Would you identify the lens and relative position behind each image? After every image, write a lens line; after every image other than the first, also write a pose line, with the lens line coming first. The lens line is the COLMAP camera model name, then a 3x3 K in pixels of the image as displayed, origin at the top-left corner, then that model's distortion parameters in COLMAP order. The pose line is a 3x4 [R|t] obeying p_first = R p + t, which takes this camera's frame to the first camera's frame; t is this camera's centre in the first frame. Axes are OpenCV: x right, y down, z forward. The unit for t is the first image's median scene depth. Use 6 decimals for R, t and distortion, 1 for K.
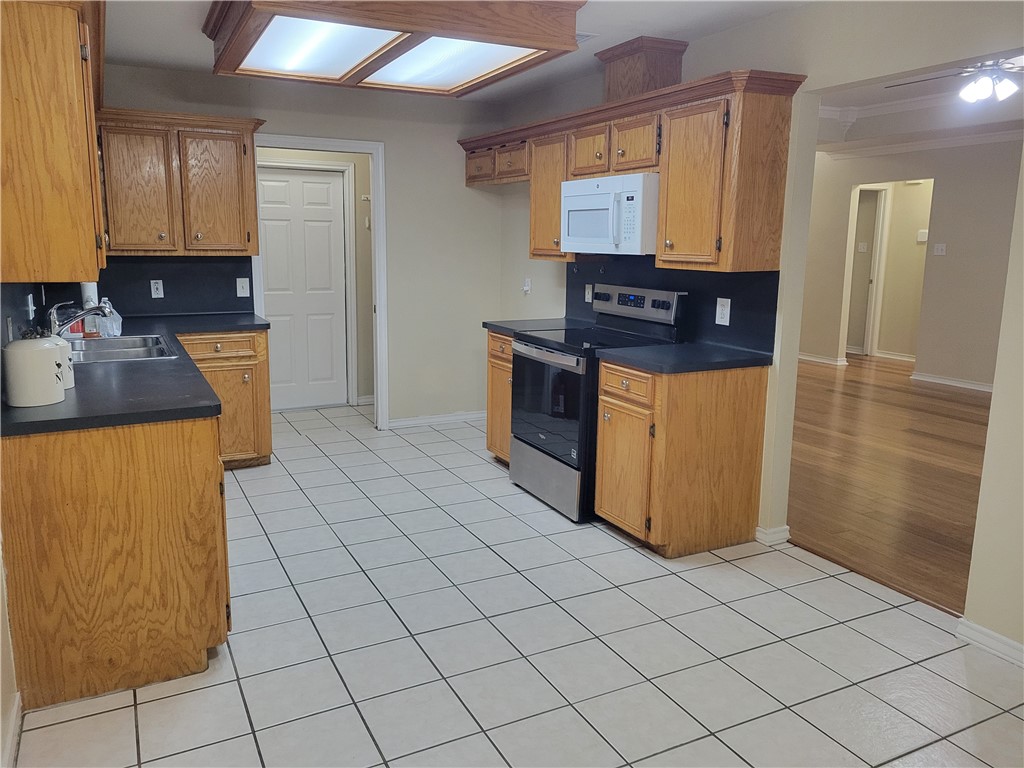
lens RADIAL K [[767.8, 0, 503.9], [0, 767.8, 376.0], [0, 0, 1]] dist [0.046614, -0.011705]
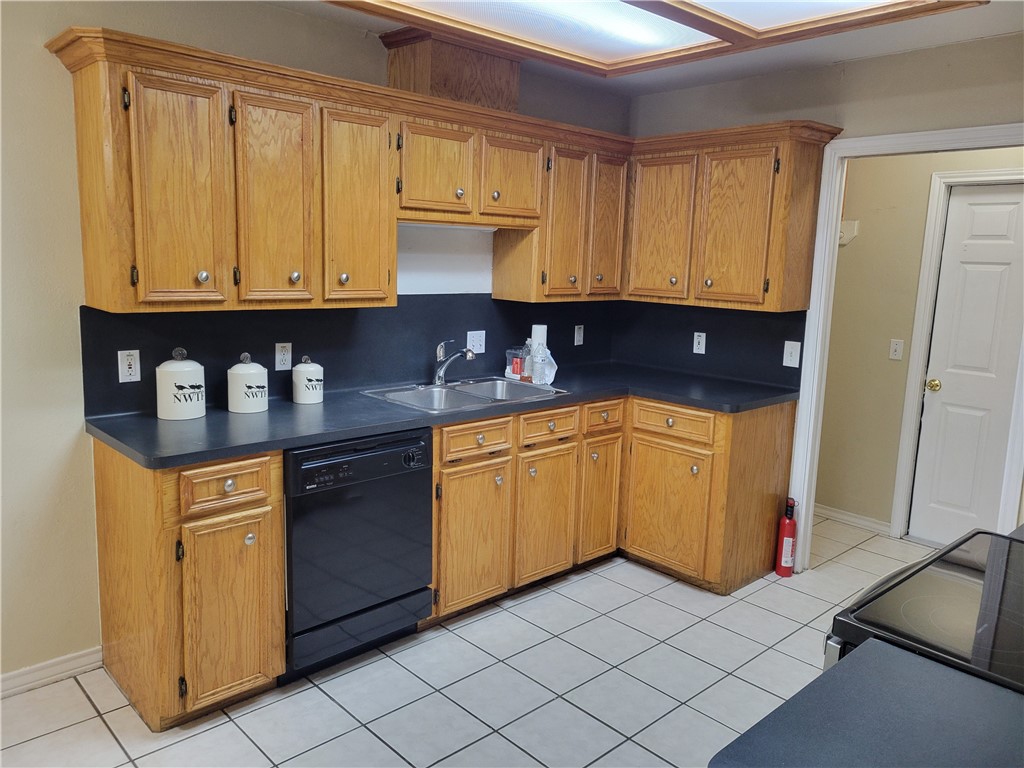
lens RADIAL K [[767.8, 0, 504.4], [0, 767.8, 374.5], [0, 0, 1]] dist [0.046614, -0.011705]
pose [[0.269195, 0.145851, -0.951978, 0.319263], [-0.200178, 0.975352, 0.092826, -0.121093], [0.942052, 0.165577, 0.291756, 0.593041]]
